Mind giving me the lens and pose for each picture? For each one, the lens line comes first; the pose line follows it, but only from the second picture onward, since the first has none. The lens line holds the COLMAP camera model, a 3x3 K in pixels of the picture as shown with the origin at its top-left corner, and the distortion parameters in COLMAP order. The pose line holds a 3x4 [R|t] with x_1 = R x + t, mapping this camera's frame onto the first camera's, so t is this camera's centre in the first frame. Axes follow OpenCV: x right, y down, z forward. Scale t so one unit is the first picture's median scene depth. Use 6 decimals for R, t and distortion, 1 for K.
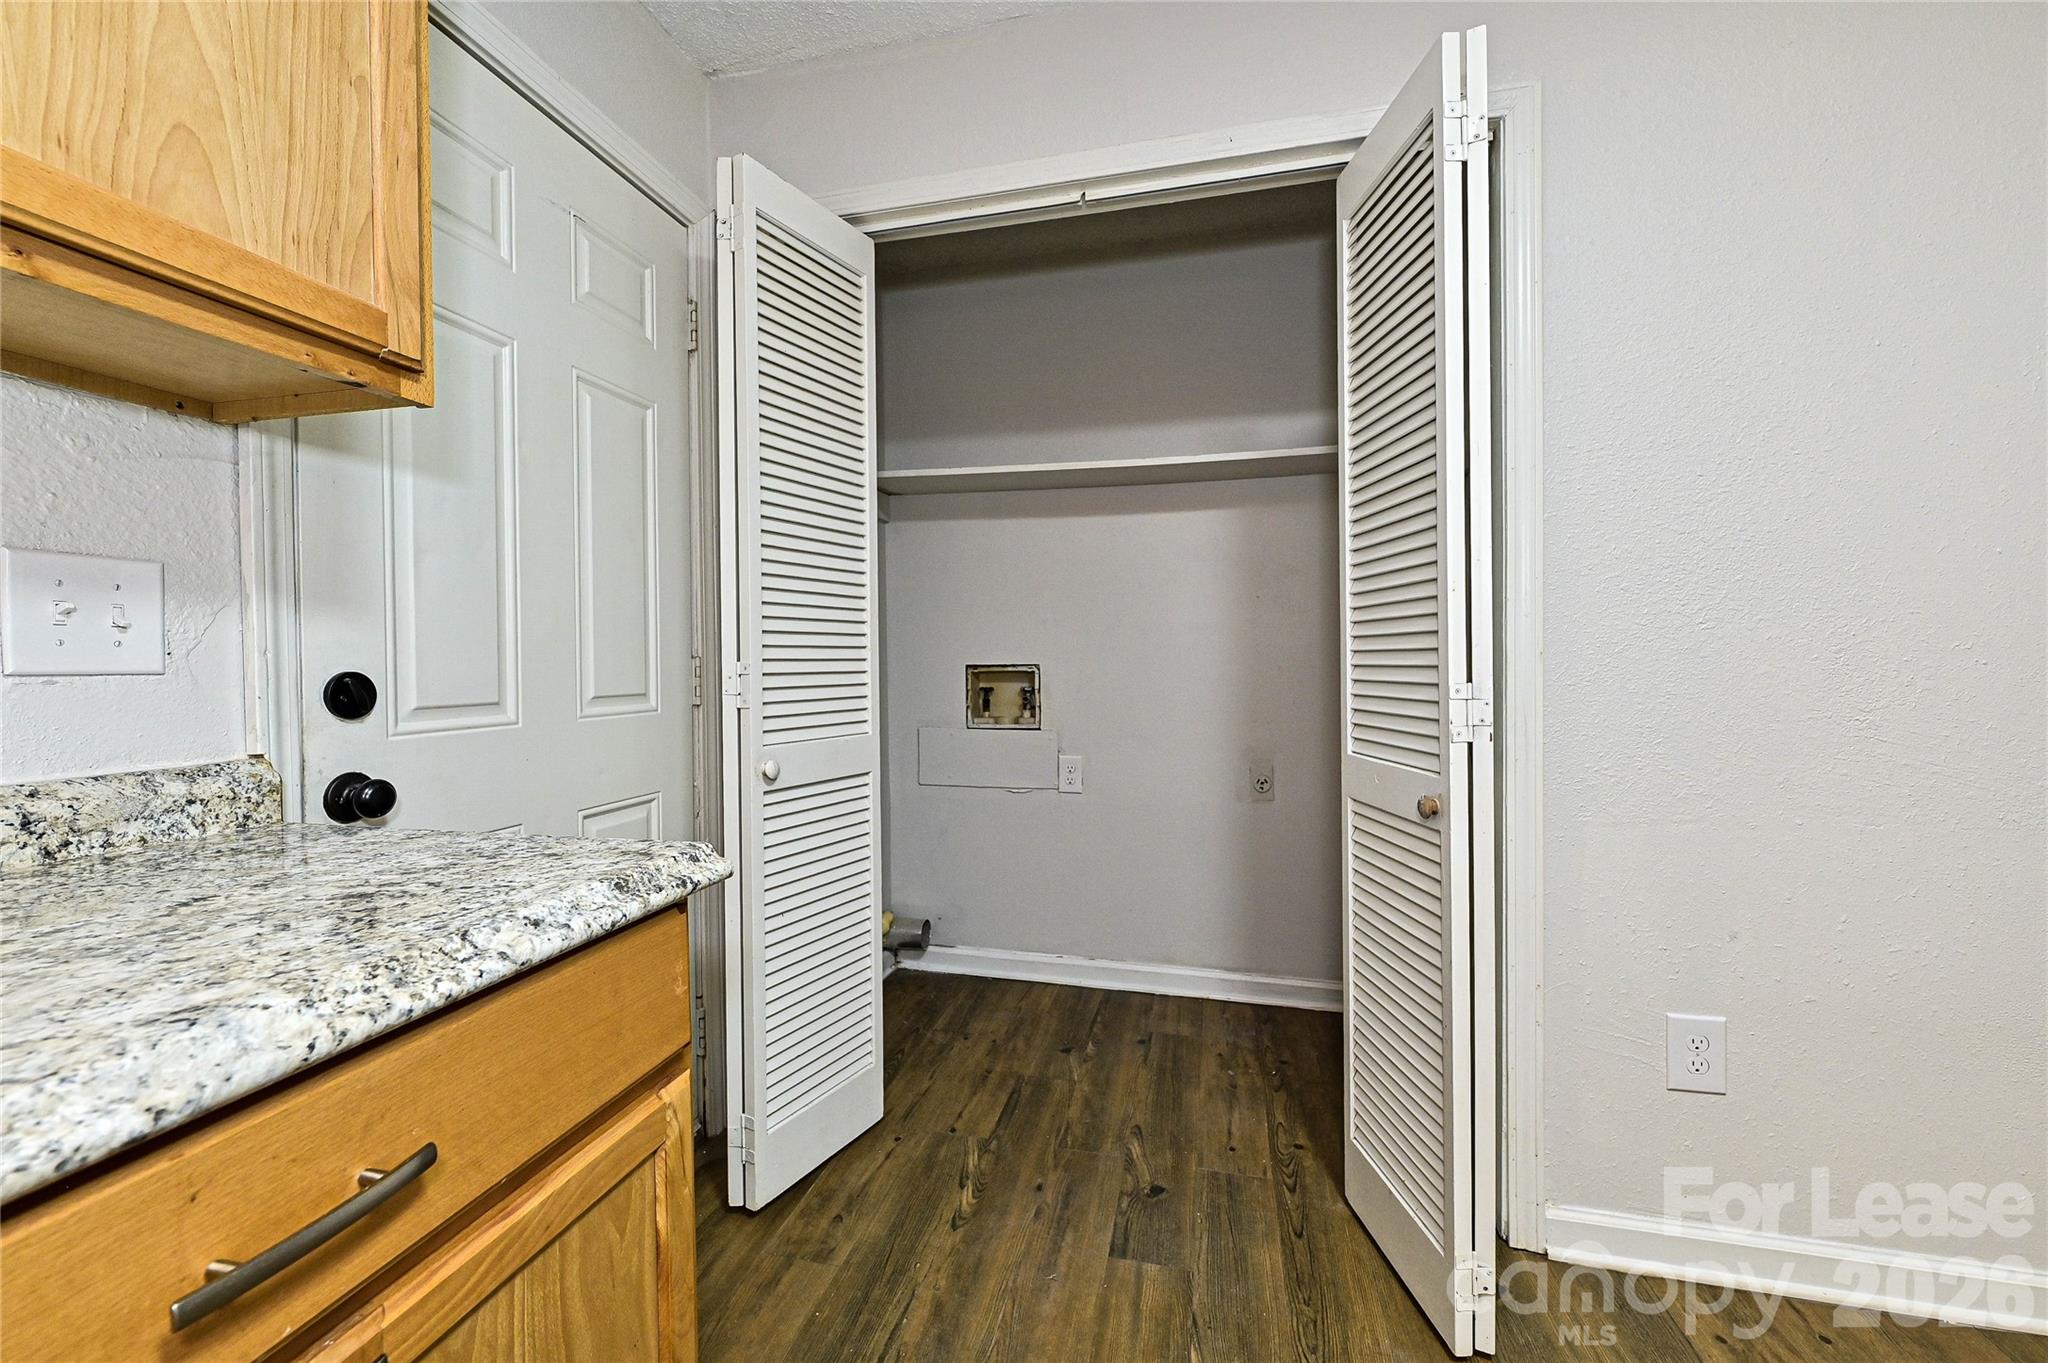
lens RADIAL K [[820.1, 0, 1007.1], [0, 820.1, 675.8], [0, 0, 1]] dist [0.001985, -0.000493]
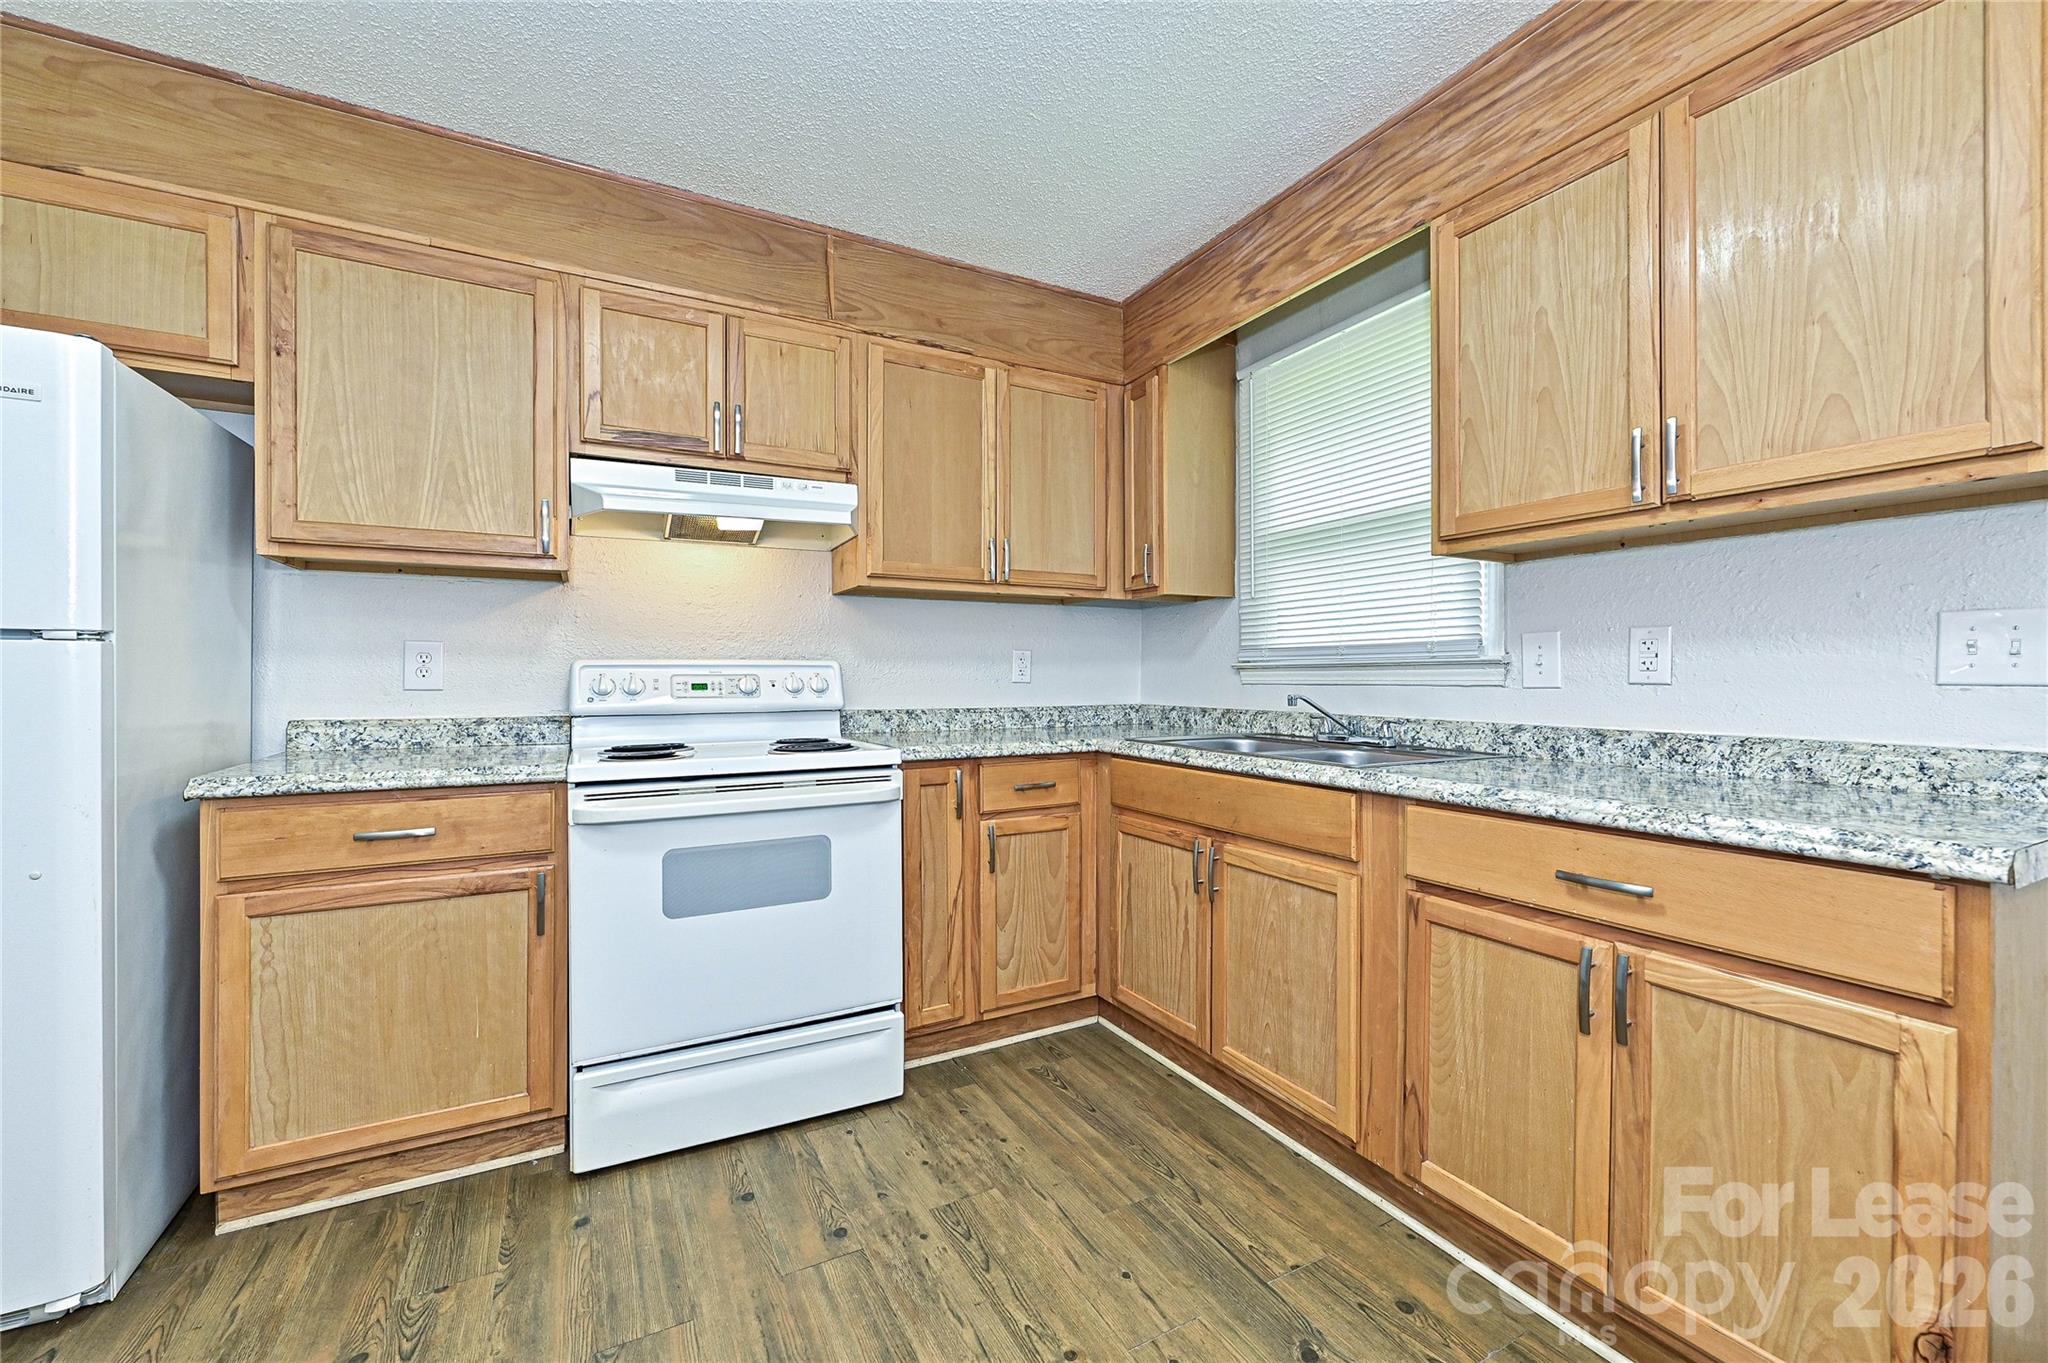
lens RADIAL K [[820.1, 0, 1022.3], [0, 820.1, 680.7], [0, 0, 1]] dist [0.001985, -0.000493]
pose [[-0.732617, 0.012153, -0.680533, 0.823127], [-0.006839, 0.999659, 0.025214, -0.023011], [0.680607, 0.023126, -0.732283, 0.561568]]
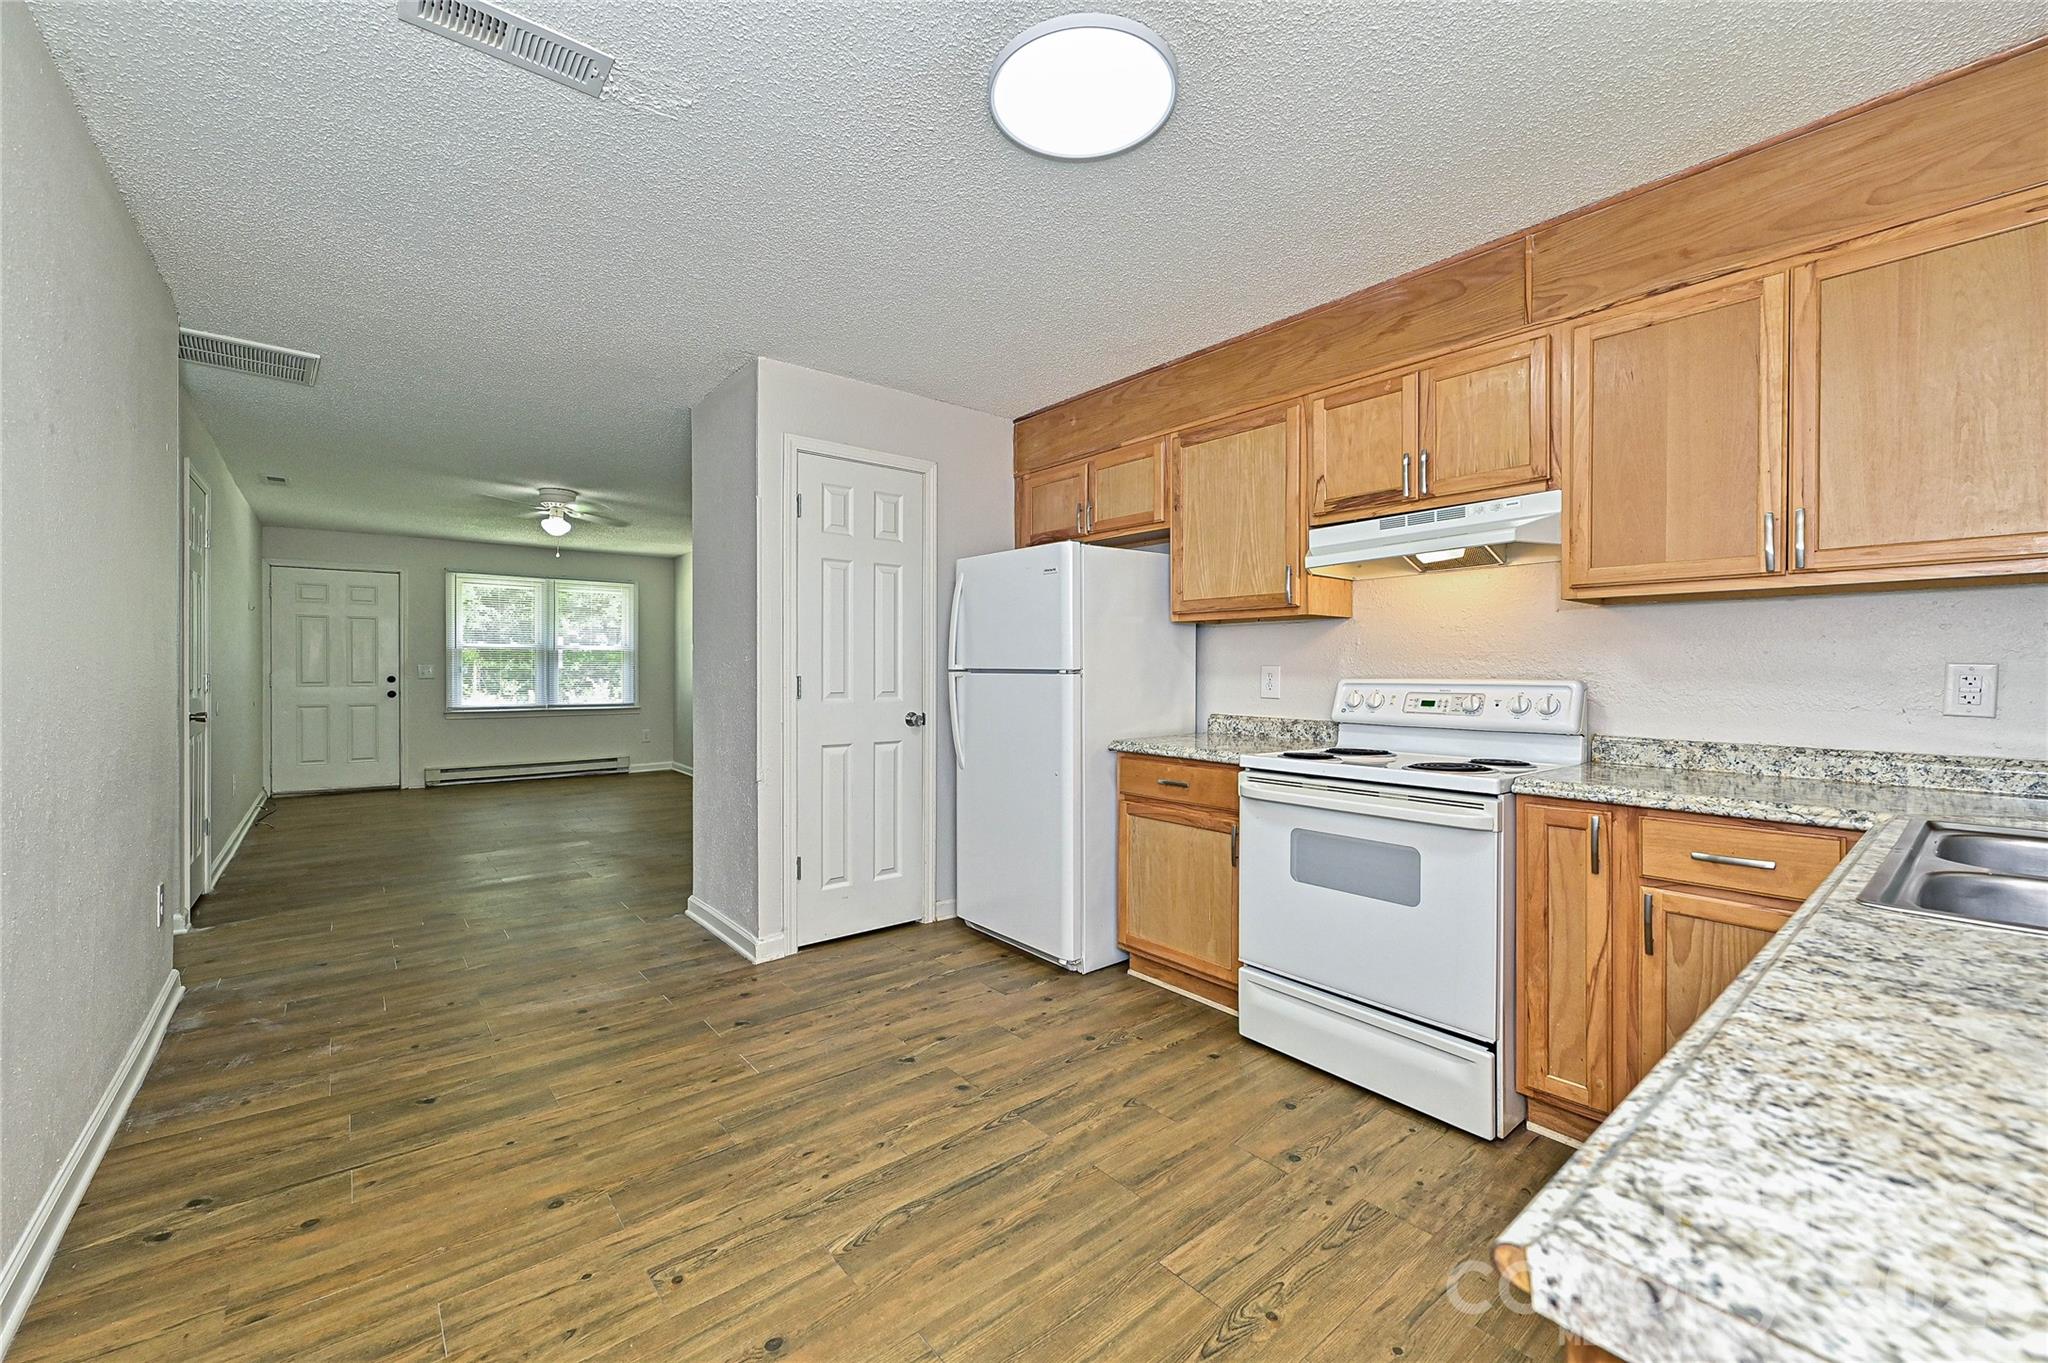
lens RADIAL K [[820.1, 0, 1016.4], [0, 820.1, 678.4], [0, 0, 1]] dist [0.001985, -0.000493]
pose [[-0.809418, -0.001323, 0.587231, -0.246534], [0.013523, 0.999690, 0.020893, -0.076225], [-0.587077, 0.024852, -0.809150, 0.973570]]
